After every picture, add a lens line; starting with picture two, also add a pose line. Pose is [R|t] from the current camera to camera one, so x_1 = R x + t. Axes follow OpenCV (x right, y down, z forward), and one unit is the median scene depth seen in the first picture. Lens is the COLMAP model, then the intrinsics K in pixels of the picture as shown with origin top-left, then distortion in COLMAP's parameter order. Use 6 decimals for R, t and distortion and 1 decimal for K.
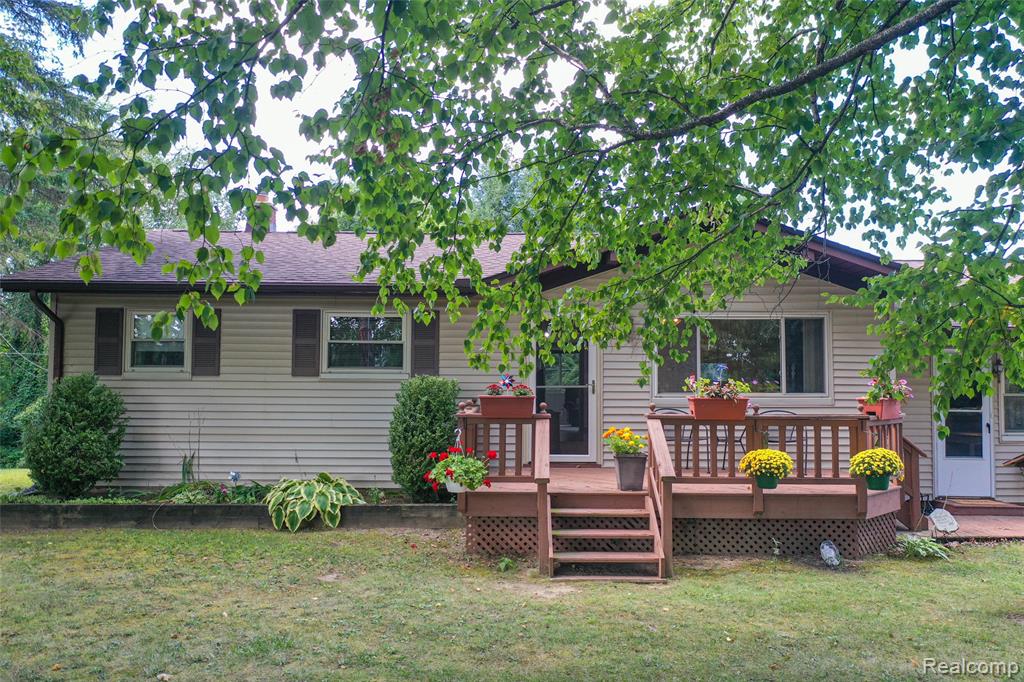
lens RADIAL K [[807.7, 0, 513.5], [0, 807.7, 342.8], [0, 0, 1]] dist [-0.003407, 0.012306]
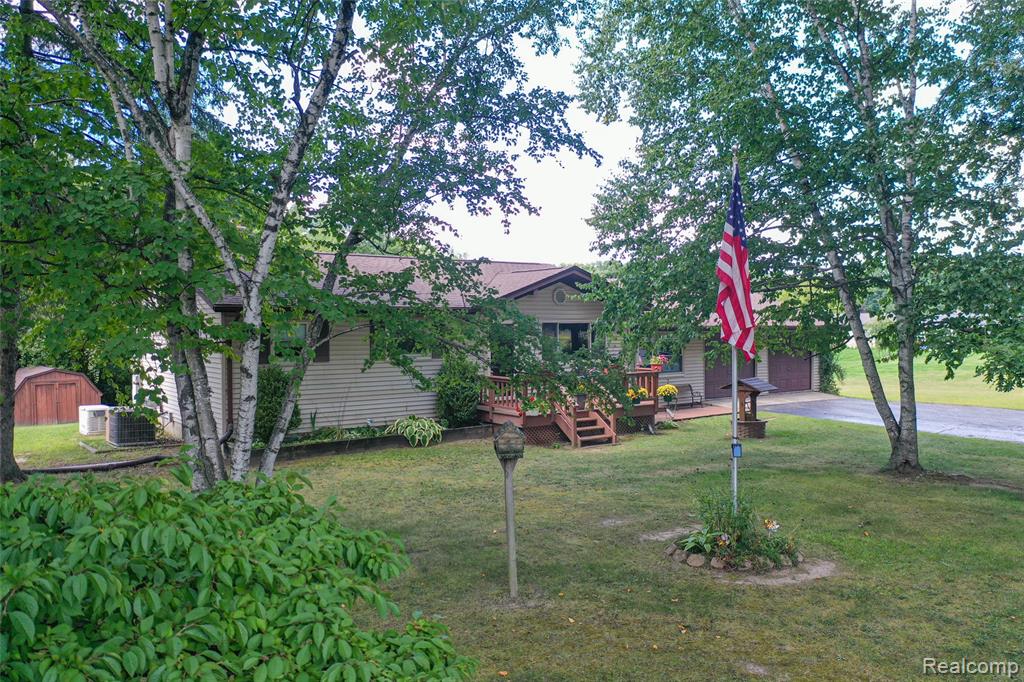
lens RADIAL K [[807.7, 0, 510.9], [0, 807.7, 338.6], [0, 0, 1]] dist [-0.003407, 0.012306]
pose [[0.798871, -0.020033, 0.601168, -1.087778], [-0.021896, 0.997814, 0.062348, -0.117234], [-0.601103, -0.062971, 0.796686, -0.512046]]
